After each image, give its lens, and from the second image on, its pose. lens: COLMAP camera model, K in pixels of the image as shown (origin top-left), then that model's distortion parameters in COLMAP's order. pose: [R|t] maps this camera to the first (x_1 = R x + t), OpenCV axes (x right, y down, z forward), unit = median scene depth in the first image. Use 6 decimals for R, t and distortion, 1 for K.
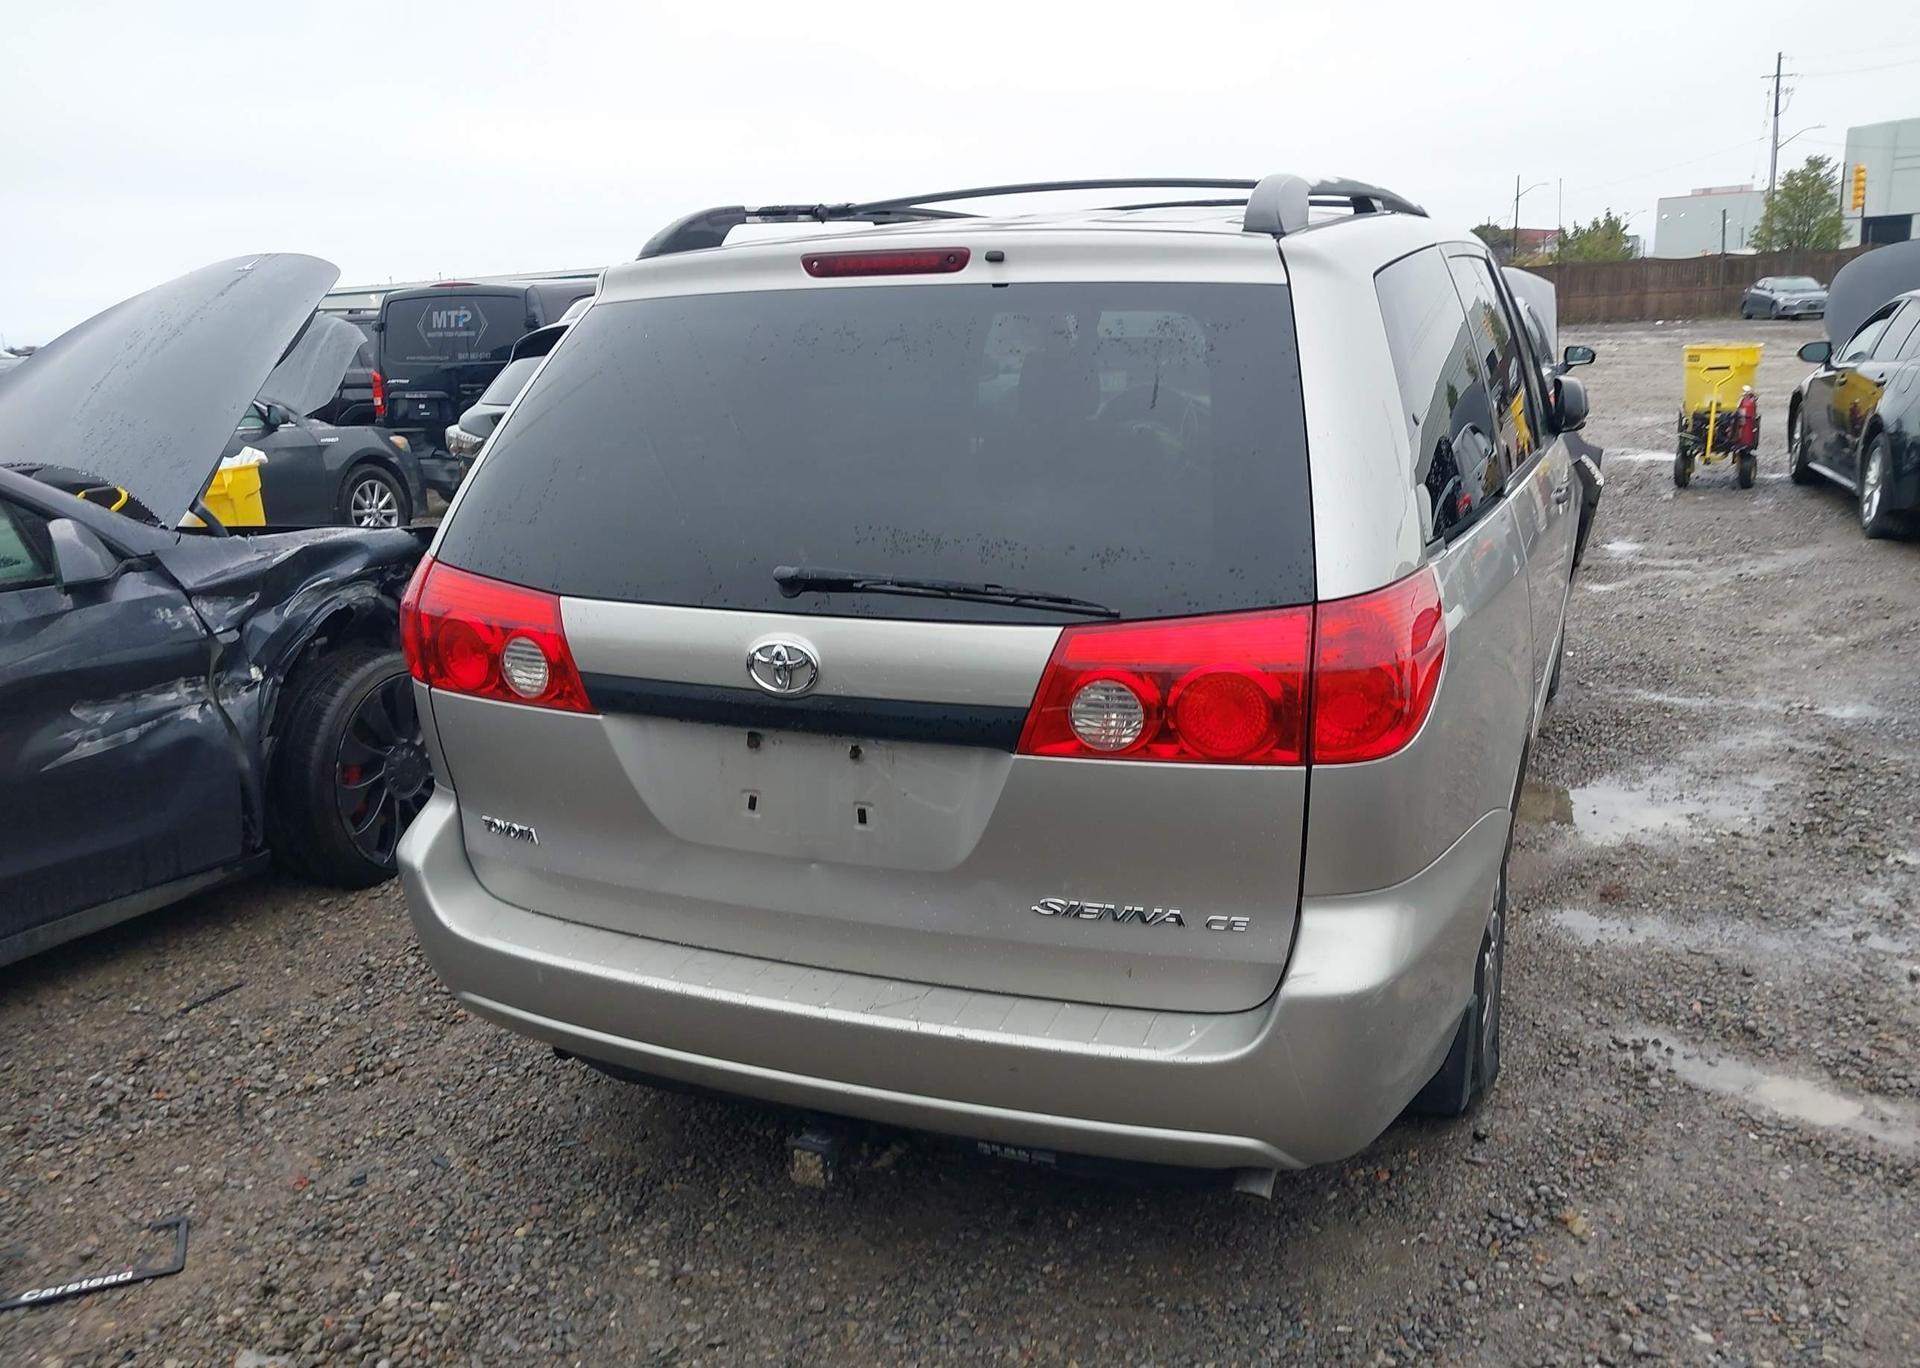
lens RADIAL K [[1533.7, 0, 980.0], [0, 1533.7, 689.3], [0, 0, 1]] dist [0.027021, -0.018738]
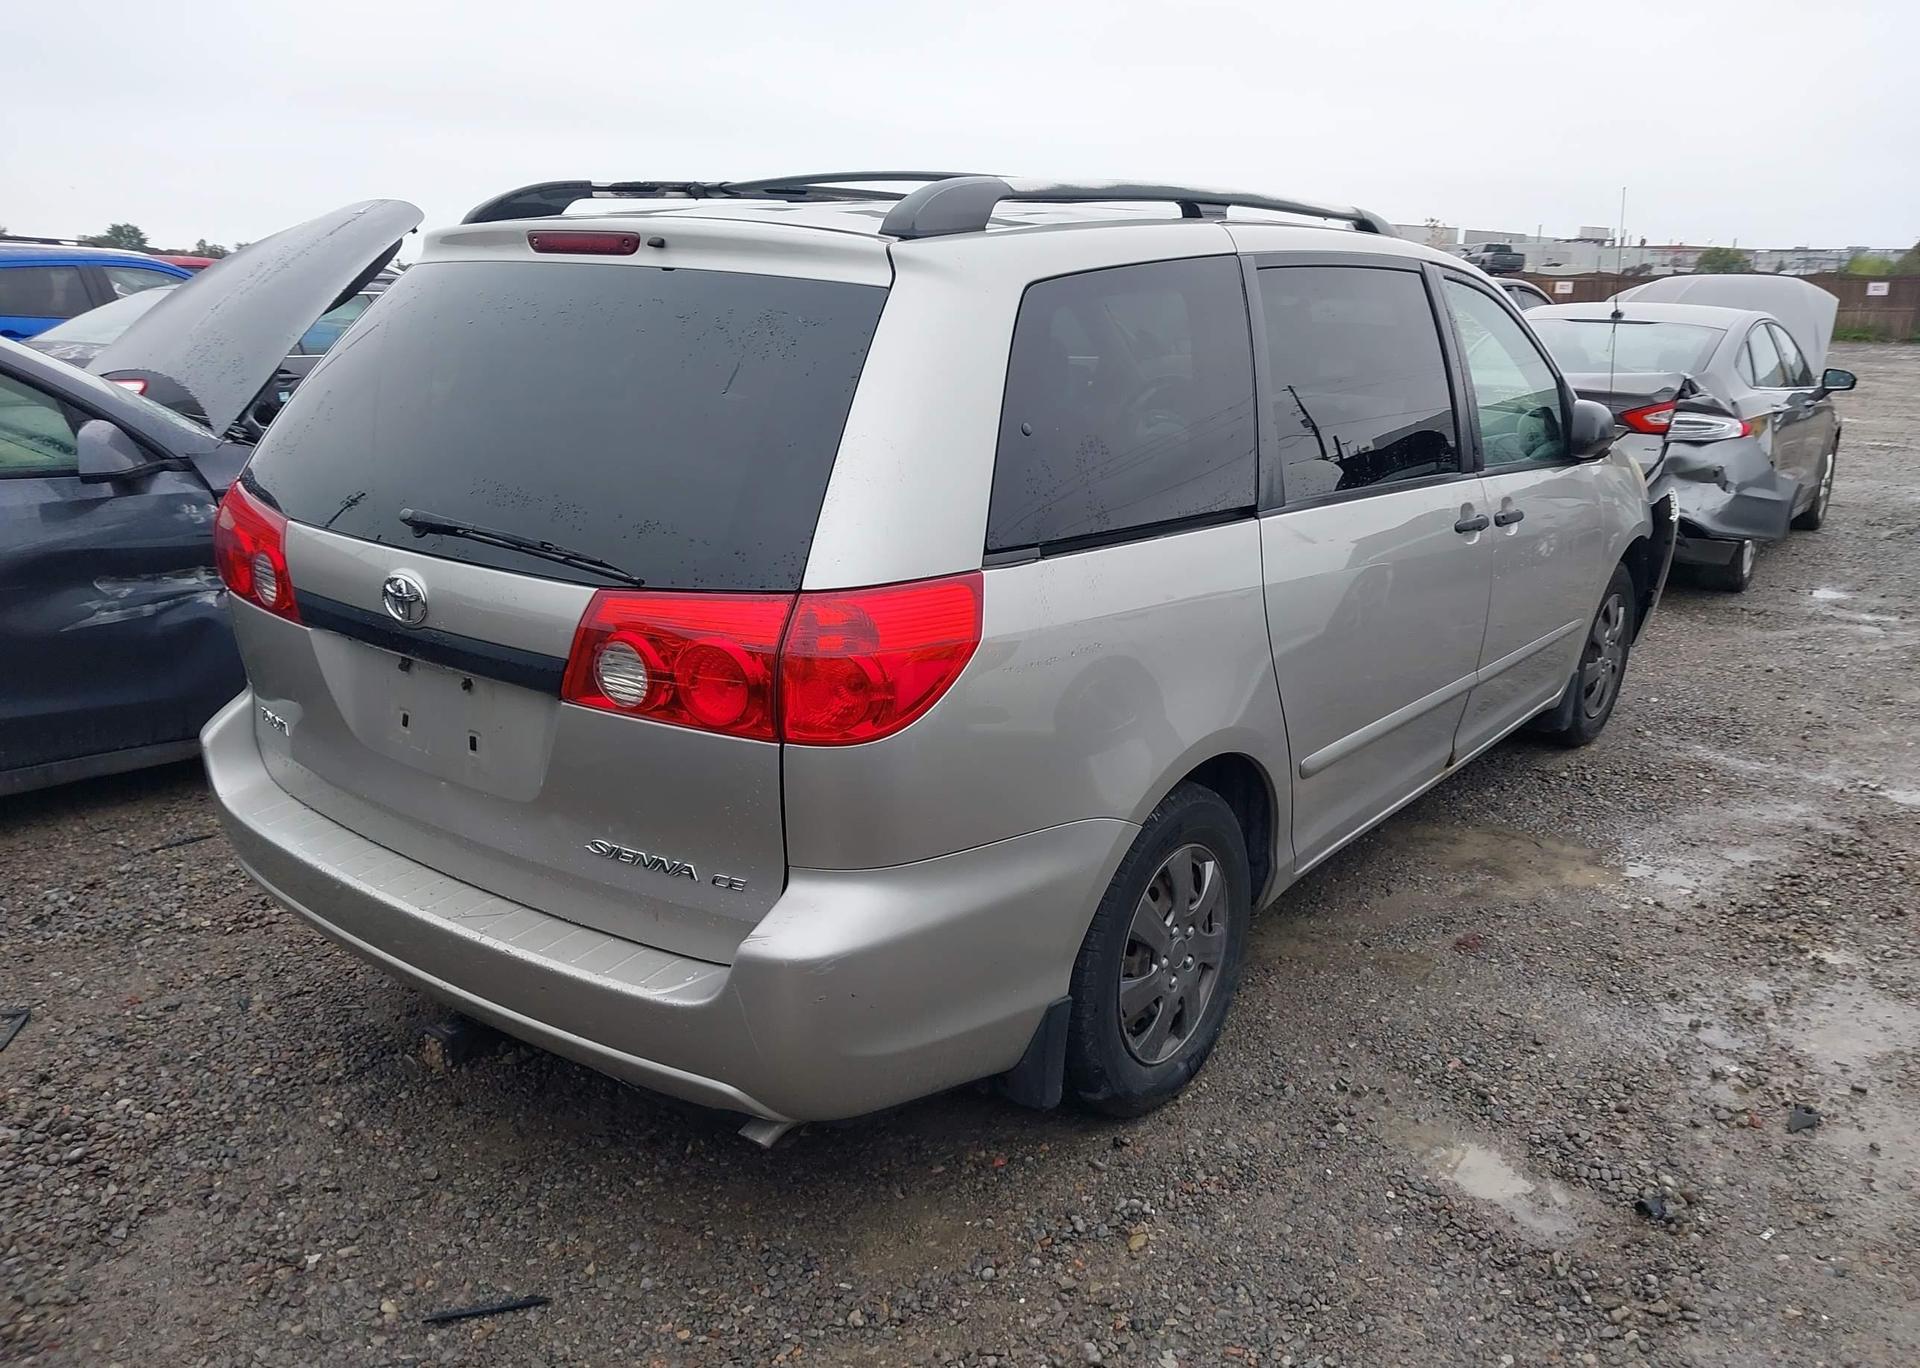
lens RADIAL K [[1533.7, 0, 923.8], [0, 1533.7, 686.0], [0, 0, 1]] dist [0.027021, -0.018738]
pose [[0.968303, 0.118674, -0.219784, 0.410657], [-0.114400, 0.992915, 0.032119, -0.026651], [0.222039, -0.005958, 0.975020, -0.007821]]
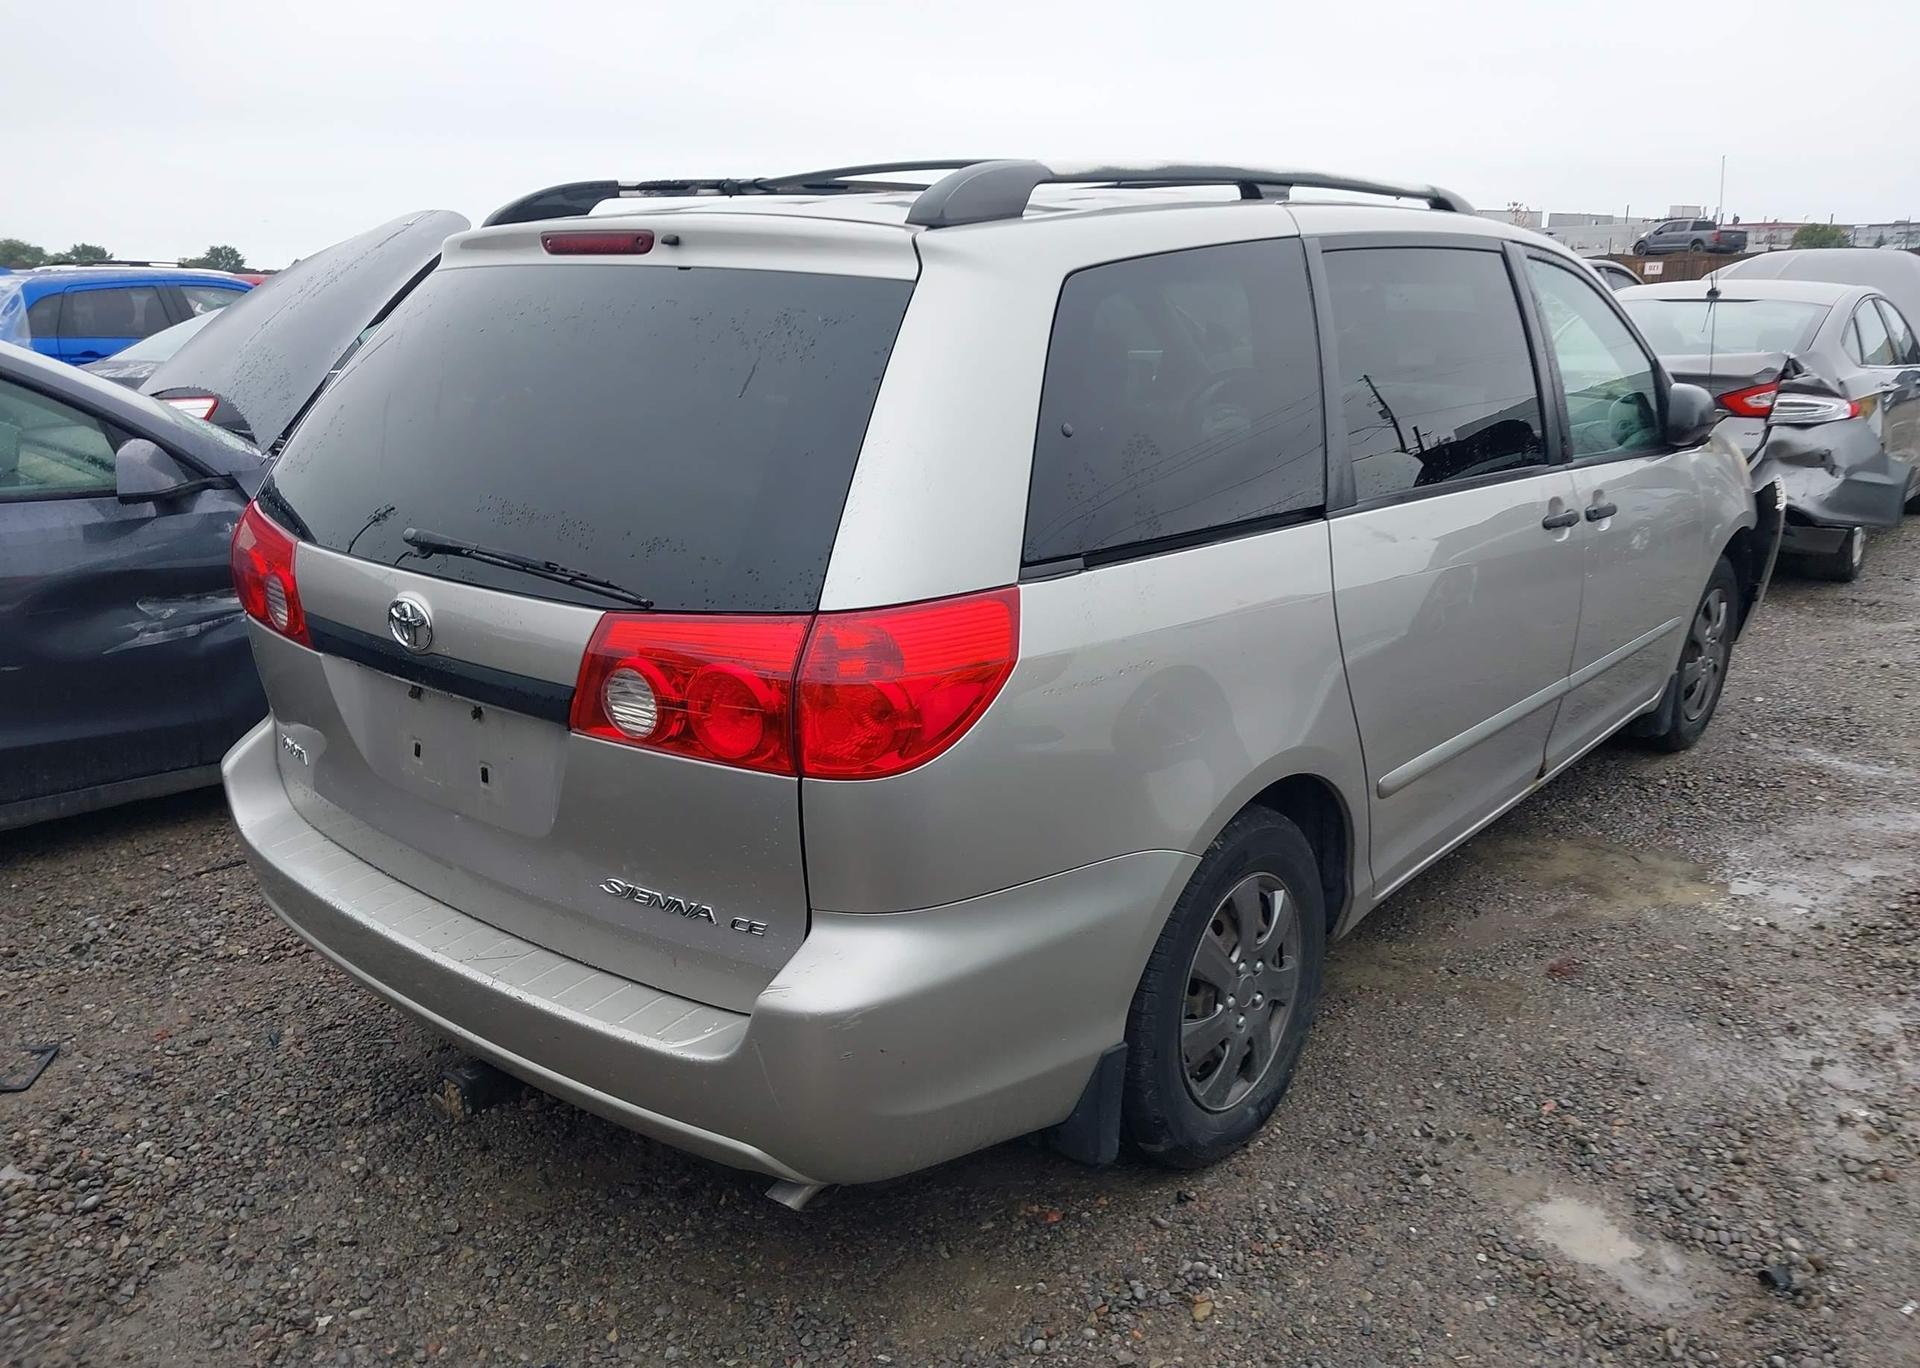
lens RADIAL K [[1533.7, 0, 918.2], [0, 1533.7, 680.1], [0, 0, 1]] dist [0.027021, -0.018738]
pose [[0.956555, 0.106248, -0.271504, 0.415743], [-0.100642, 0.994323, 0.034529, -0.040551], [0.273631, -0.005704, 0.961818, 0.064036]]
